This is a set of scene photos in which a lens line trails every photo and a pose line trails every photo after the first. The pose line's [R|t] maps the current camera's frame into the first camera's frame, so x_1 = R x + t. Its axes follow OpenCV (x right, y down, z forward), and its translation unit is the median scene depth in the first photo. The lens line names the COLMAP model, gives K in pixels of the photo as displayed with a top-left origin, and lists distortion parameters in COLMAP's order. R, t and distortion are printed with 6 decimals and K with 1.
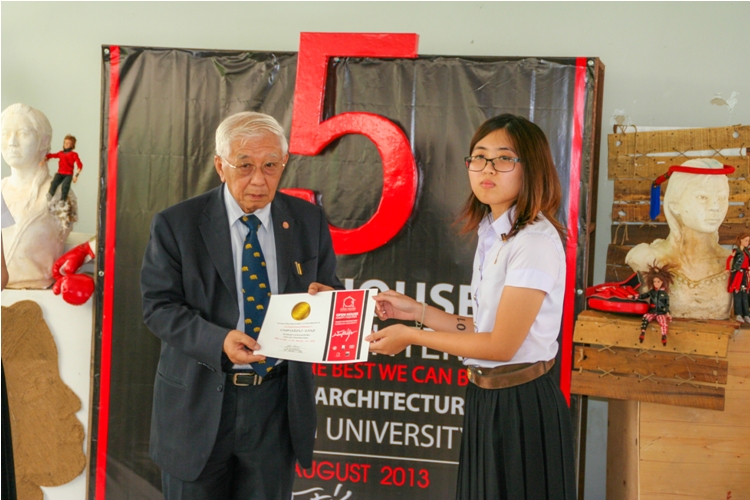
lens RADIAL K [[1526.5, 0, 359.6], [0, 1526.5, 258.5], [0, 0, 1]] dist [0.295612, 0.000000]
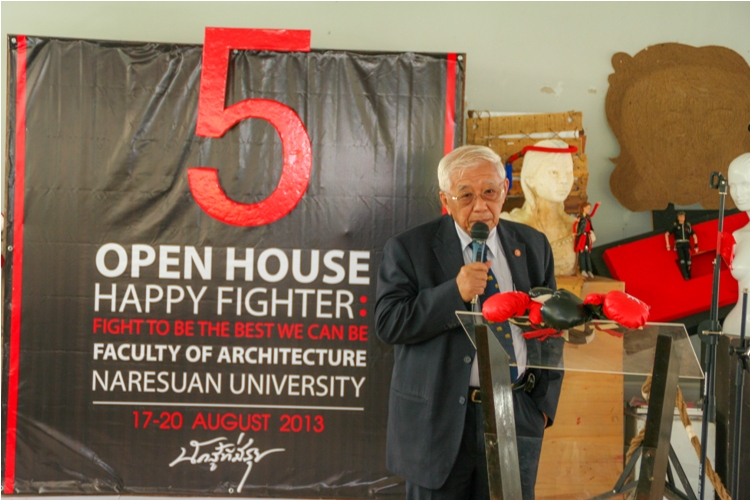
lens RADIAL K [[1945.0, 0, 369.6], [0, 1945.0, 249.3], [0, 0, 1]] dist [0.543425, 0.000000]
pose [[0.974019, -0.017907, 0.225755, -0.243213], [0.020057, 0.999773, -0.007232, 0.026191], [-0.225574, 0.011572, 0.974157, -0.406516]]
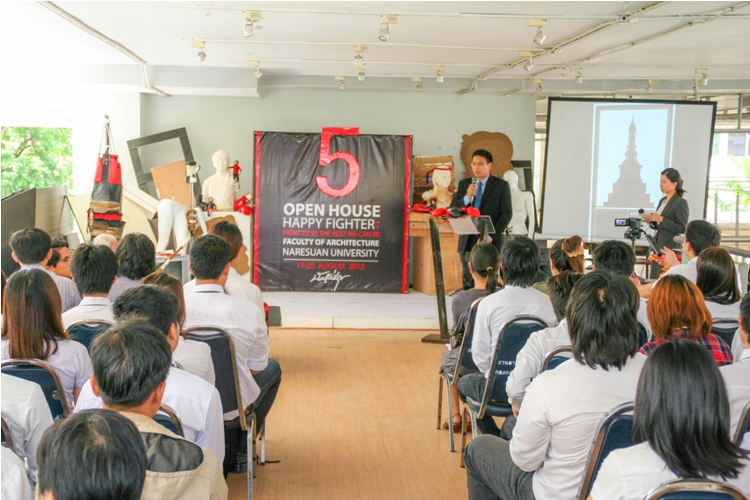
lens RADIAL K [[1140.7, 0, 370.9], [0, 1140.7, 248.0], [0, 0, 1]] dist [0.179424, 0.000000]
pose [[0.961210, -0.030790, 0.274095, -0.590307], [0.031626, 0.999499, 0.001367, 0.101944], [-0.273999, 0.007355, 0.961702, -1.286956]]
